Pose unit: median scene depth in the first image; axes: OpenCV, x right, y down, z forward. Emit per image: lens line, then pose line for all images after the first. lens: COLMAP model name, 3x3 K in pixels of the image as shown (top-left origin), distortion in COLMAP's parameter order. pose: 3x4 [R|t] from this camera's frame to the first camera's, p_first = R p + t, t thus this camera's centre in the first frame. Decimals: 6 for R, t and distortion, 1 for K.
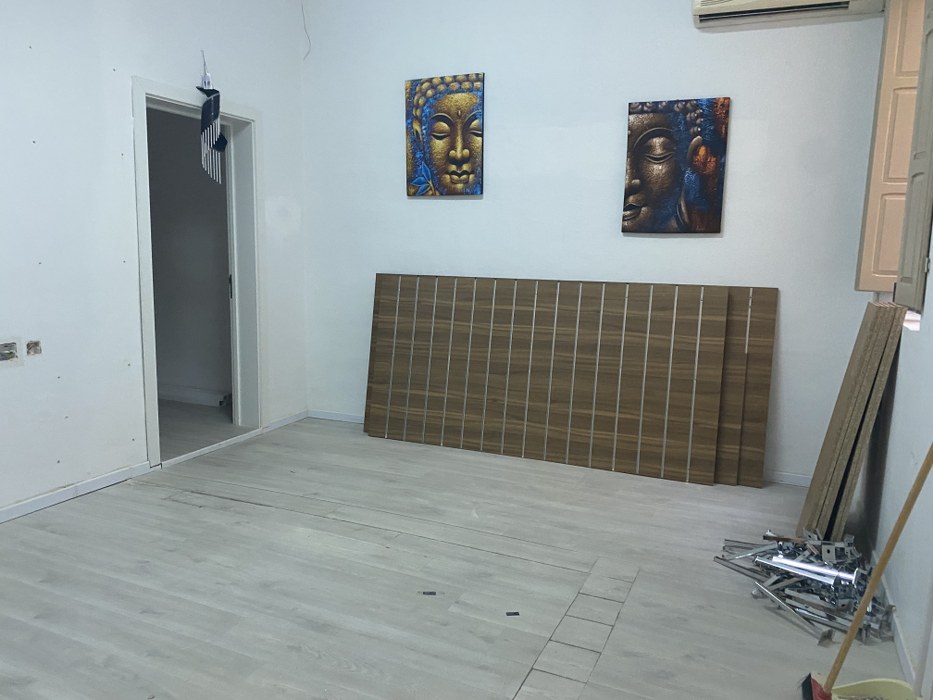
lens RADIAL K [[715.3, 0, 461.4], [0, 715.3, 345.0], [0, 0, 1]] dist [0.091060, -0.132184]
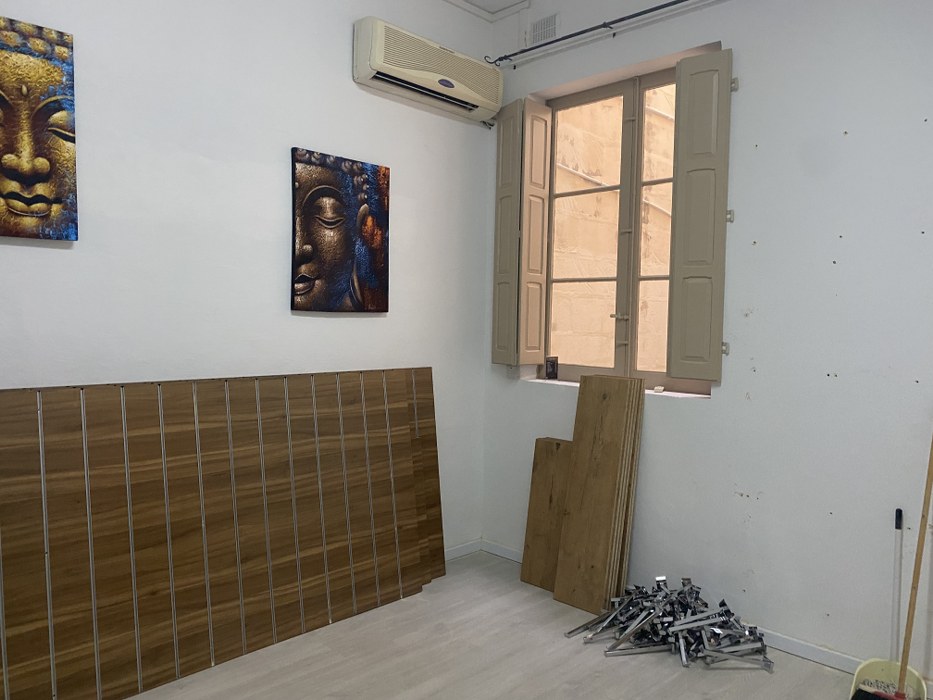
lens RADIAL K [[715.3, 0, 461.4], [0, 715.3, 345.0], [0, 0, 1]] dist [0.091060, -0.132184]
pose [[0.359246, -0.049073, 0.931952, -0.438651], [0.119056, 0.992867, 0.006387, -0.105348], [-0.925618, 0.108660, 0.362526, 0.570095]]
